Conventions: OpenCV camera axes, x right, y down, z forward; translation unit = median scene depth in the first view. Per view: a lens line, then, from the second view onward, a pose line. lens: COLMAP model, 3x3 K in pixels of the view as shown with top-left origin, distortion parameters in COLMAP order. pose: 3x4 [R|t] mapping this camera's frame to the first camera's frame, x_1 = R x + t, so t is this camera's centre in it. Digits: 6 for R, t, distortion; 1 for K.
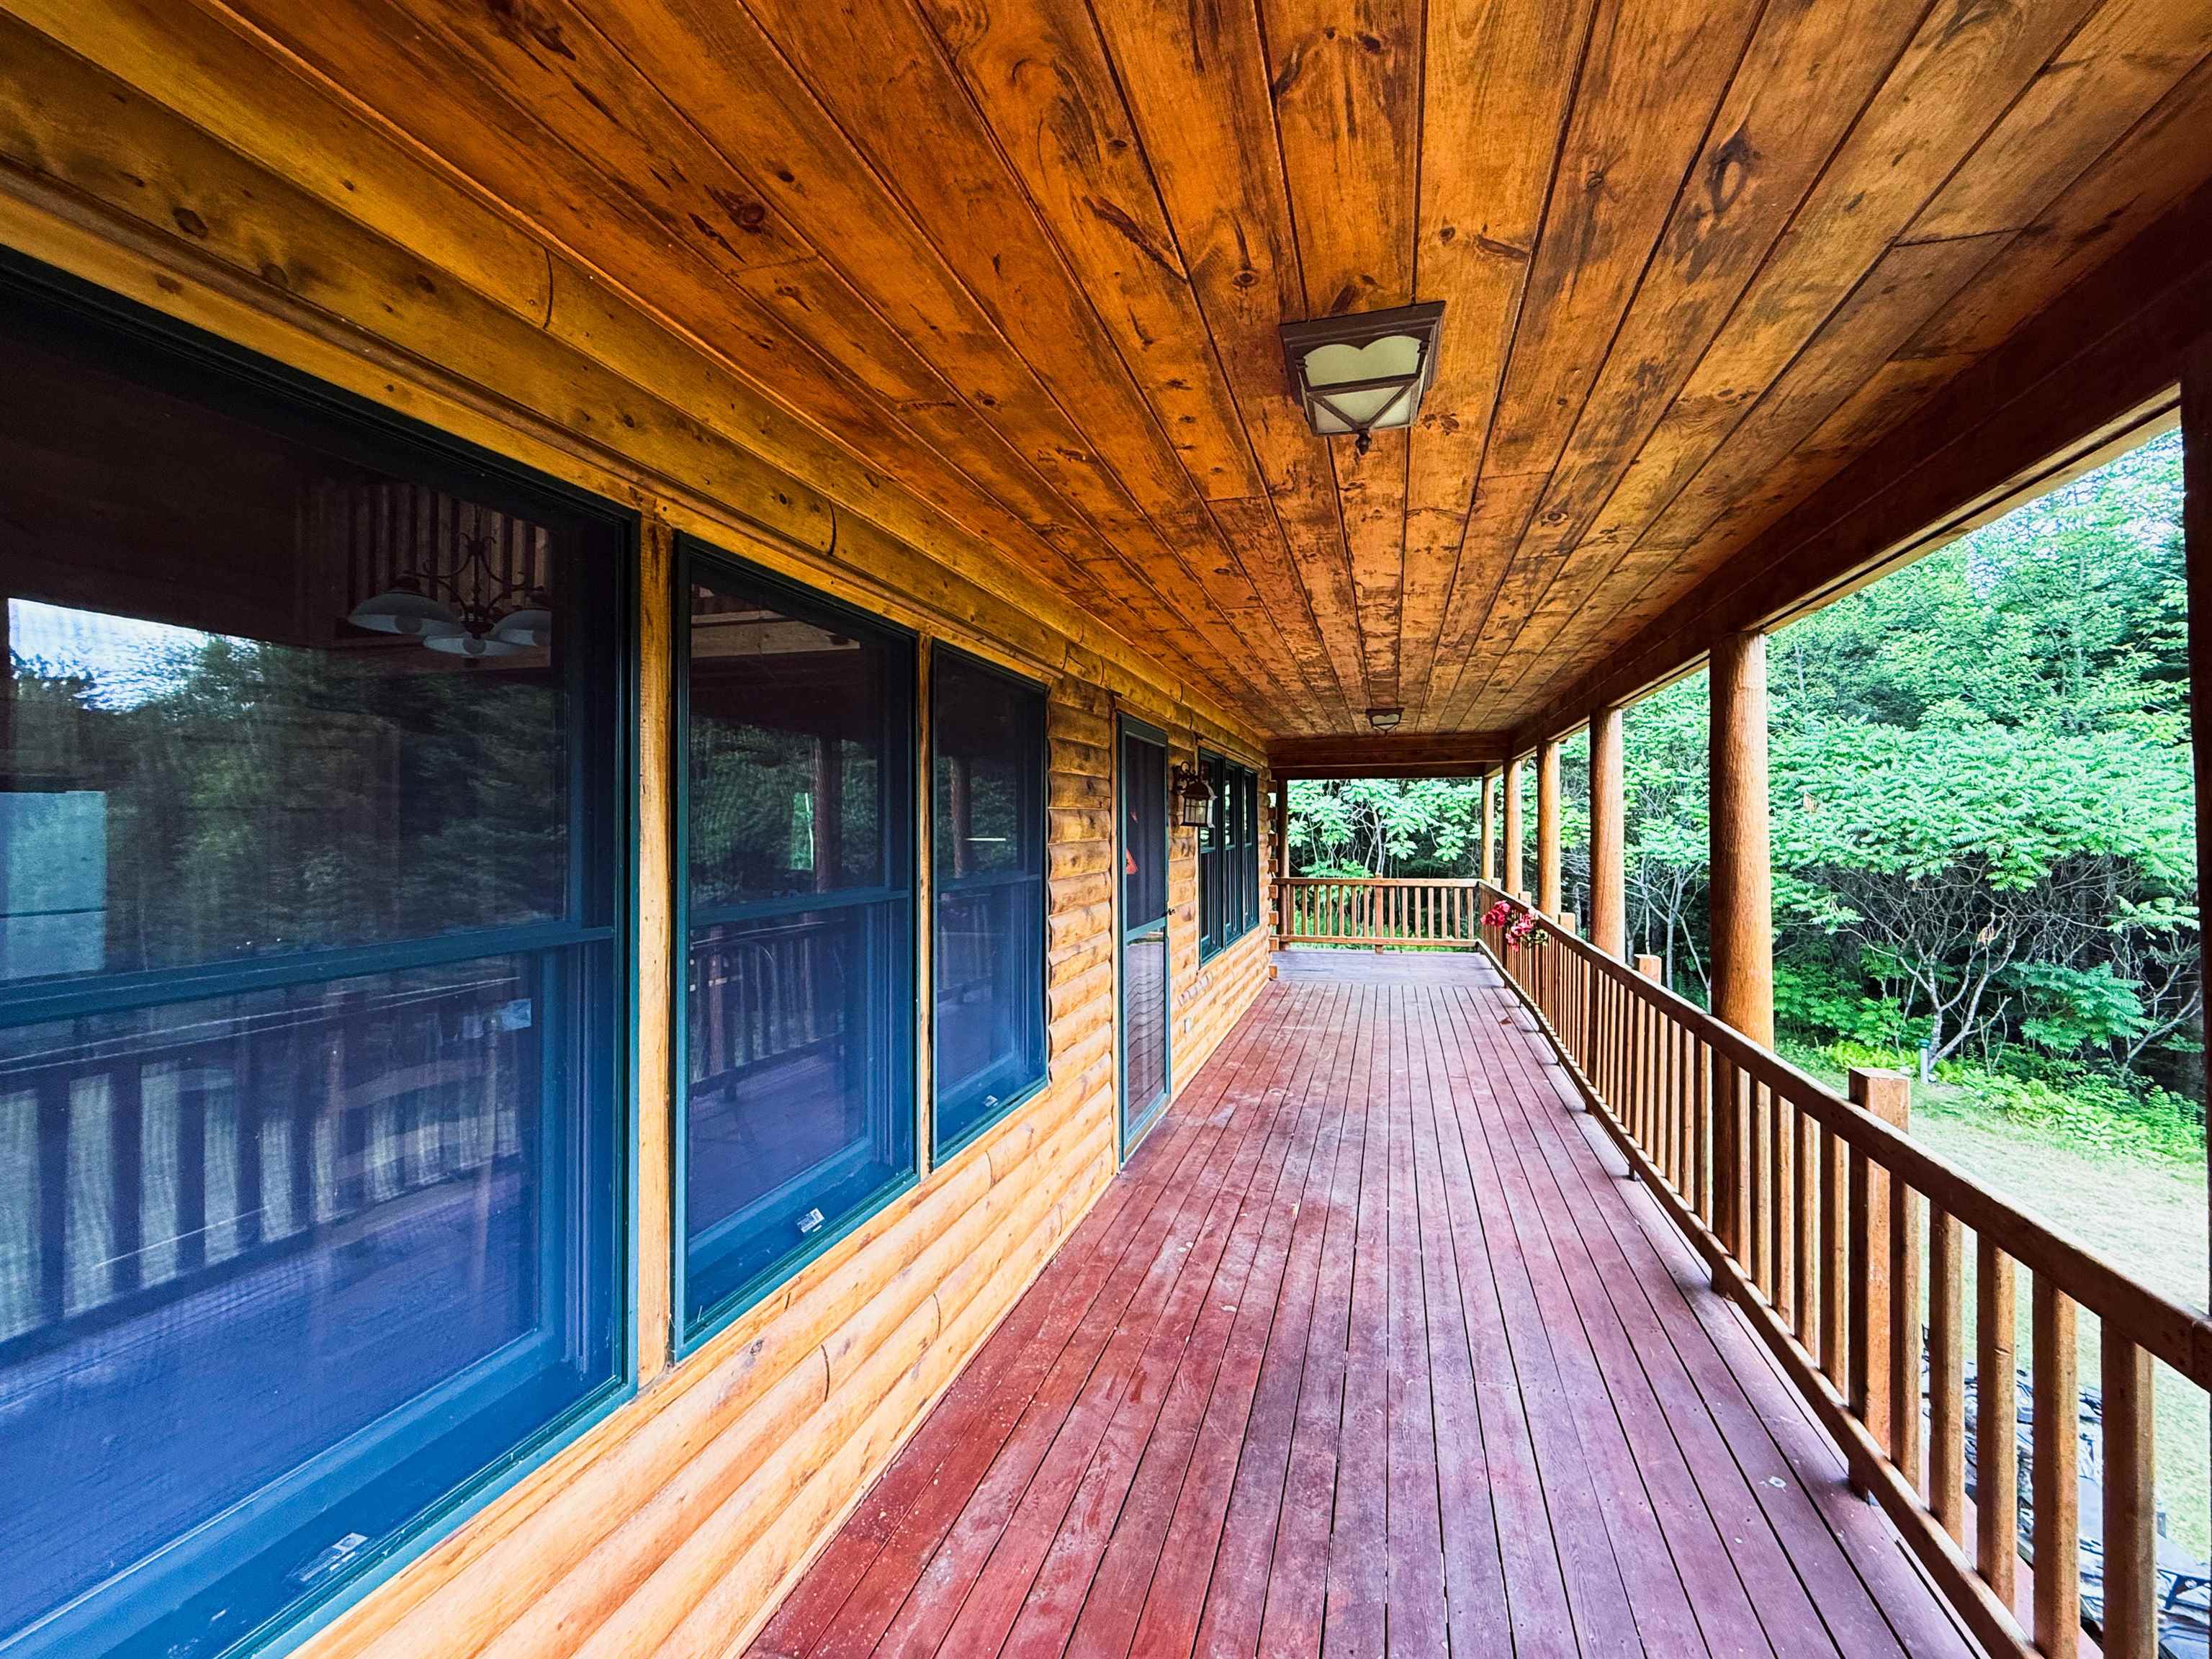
lens RADIAL K [[881.2, 0, 1103.5], [0, 881.2, 834.0], [0, 0, 1]] dist [0.000261, 0.000206]
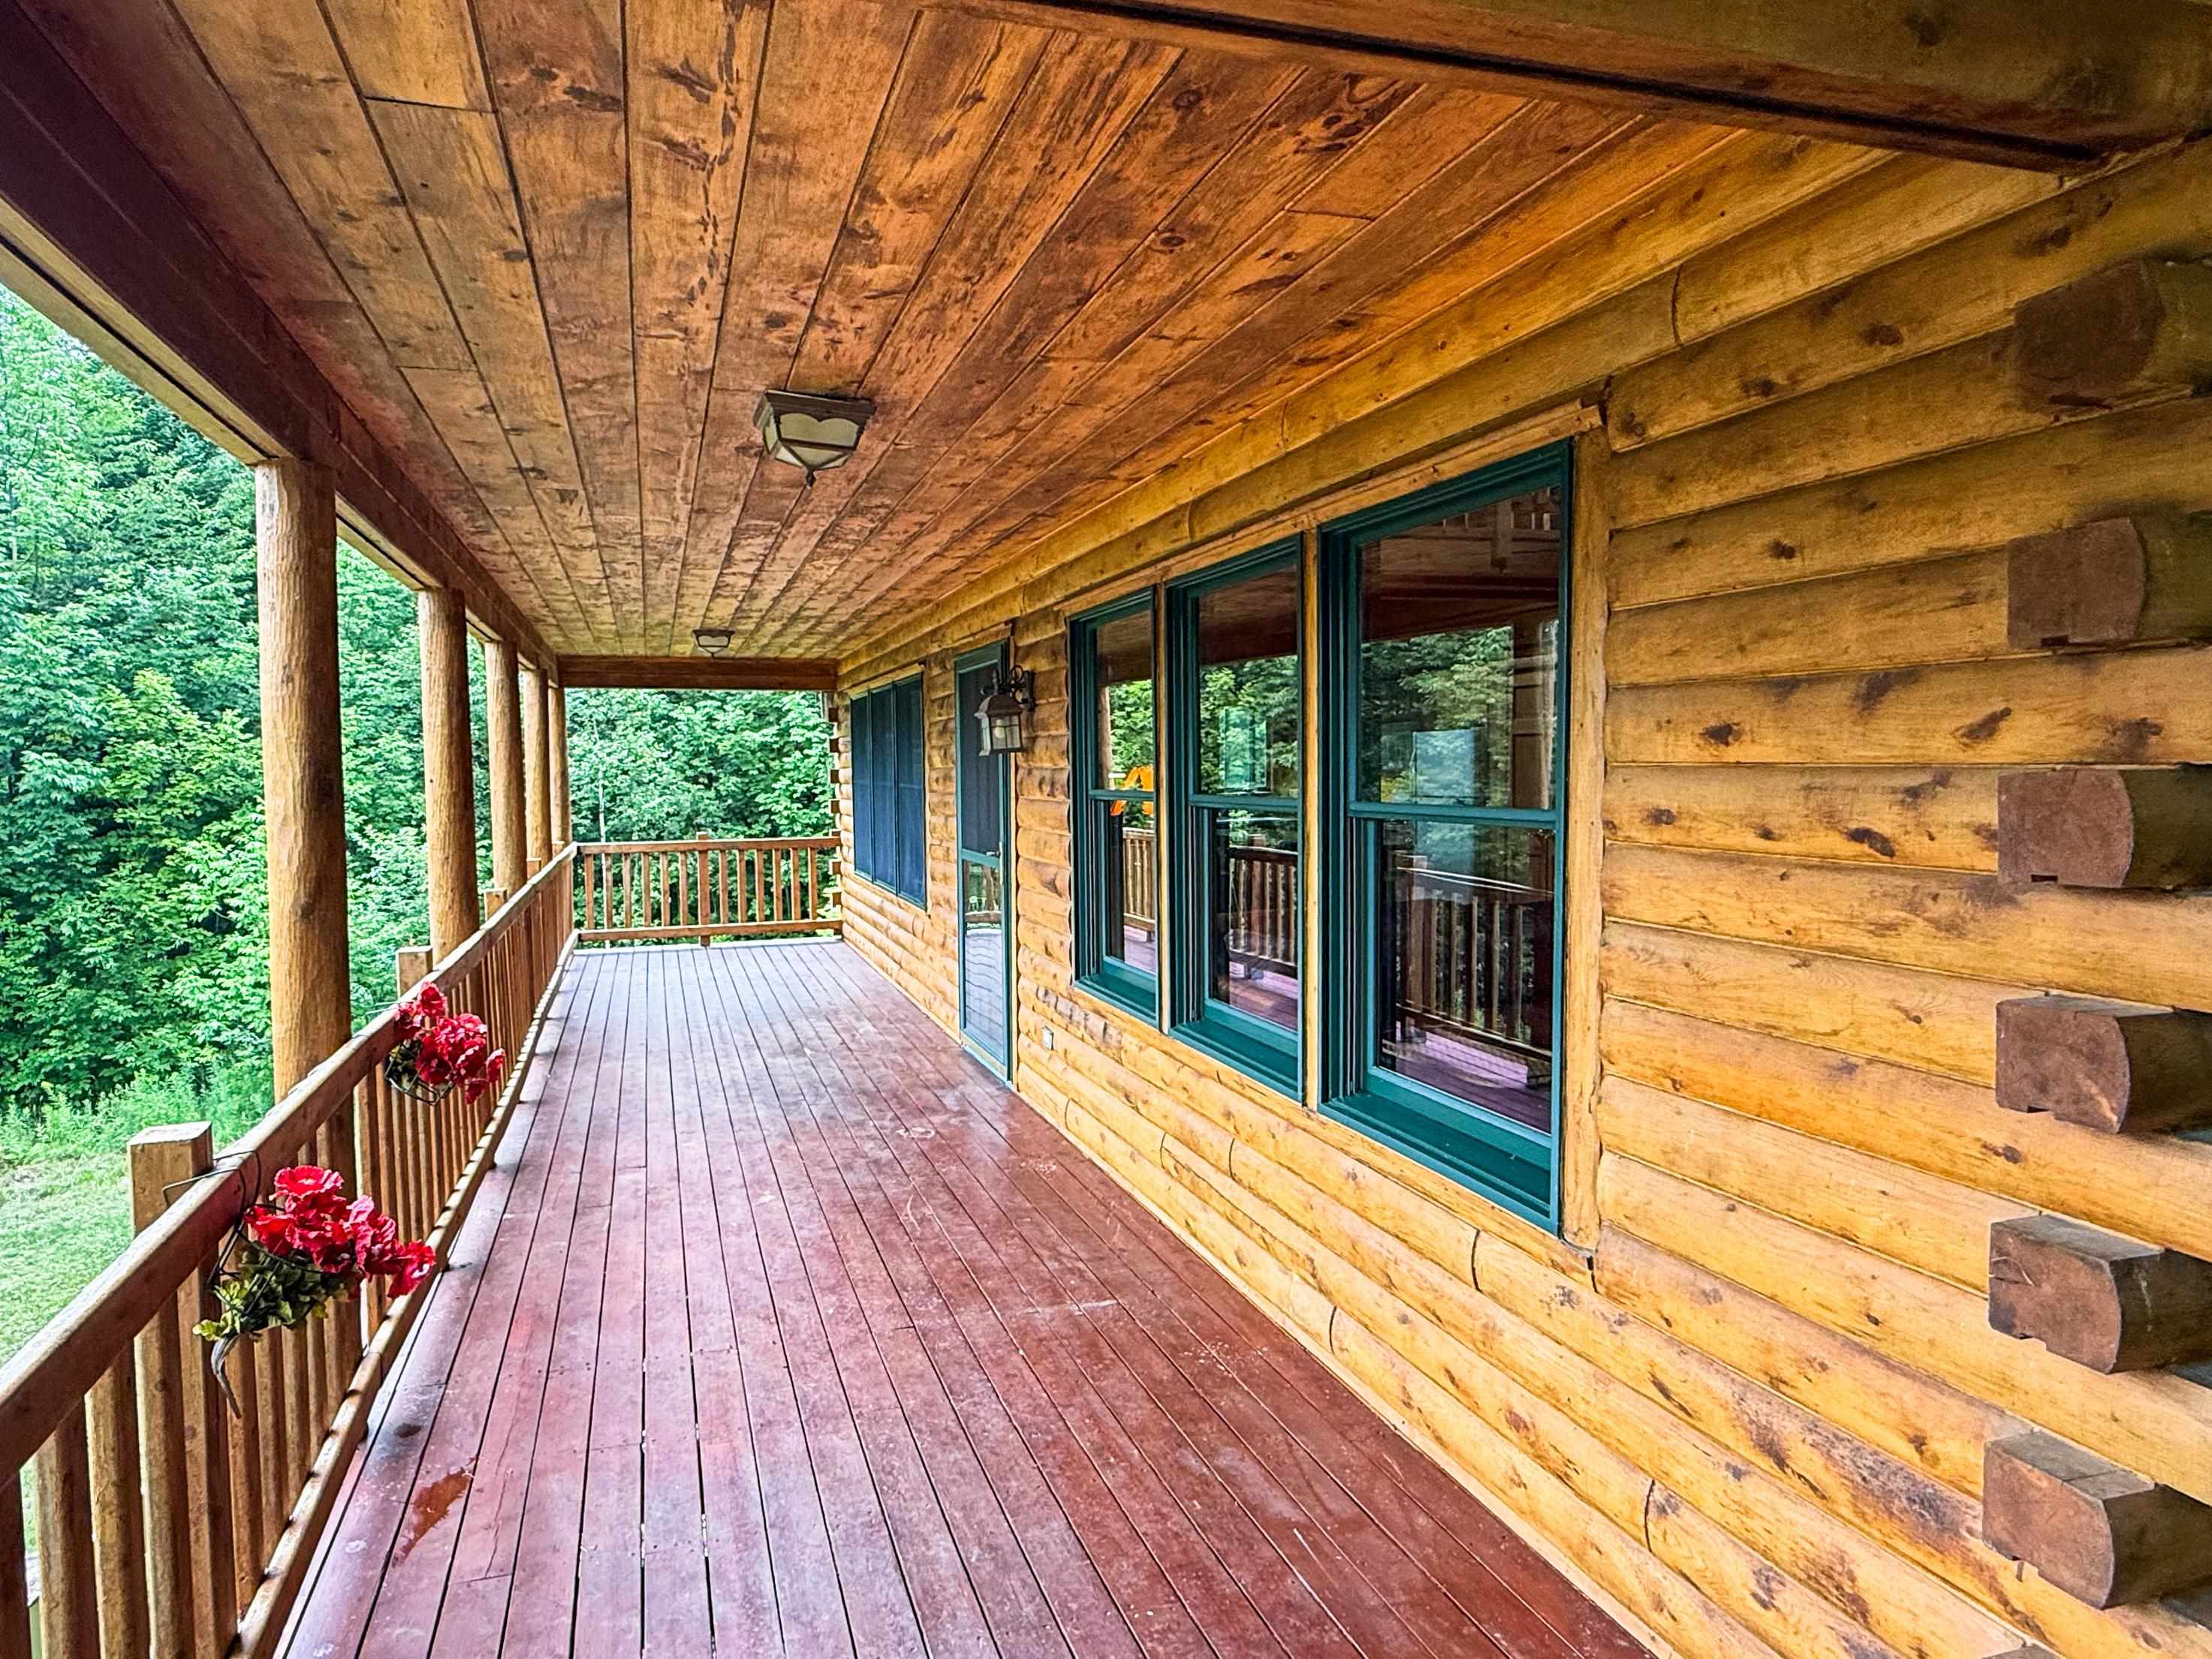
lens RADIAL K [[1372.3, 0, 1106.0], [0, 1372.3, 829.5], [0, 0, 1]] dist [0.000679, 0.000200]
pose [[-0.800959, 0.047333, -0.596846, 0.836223], [0.016991, 0.998266, 0.056366, -0.009414], [0.598478, 0.035006, -0.800374, 2.265240]]
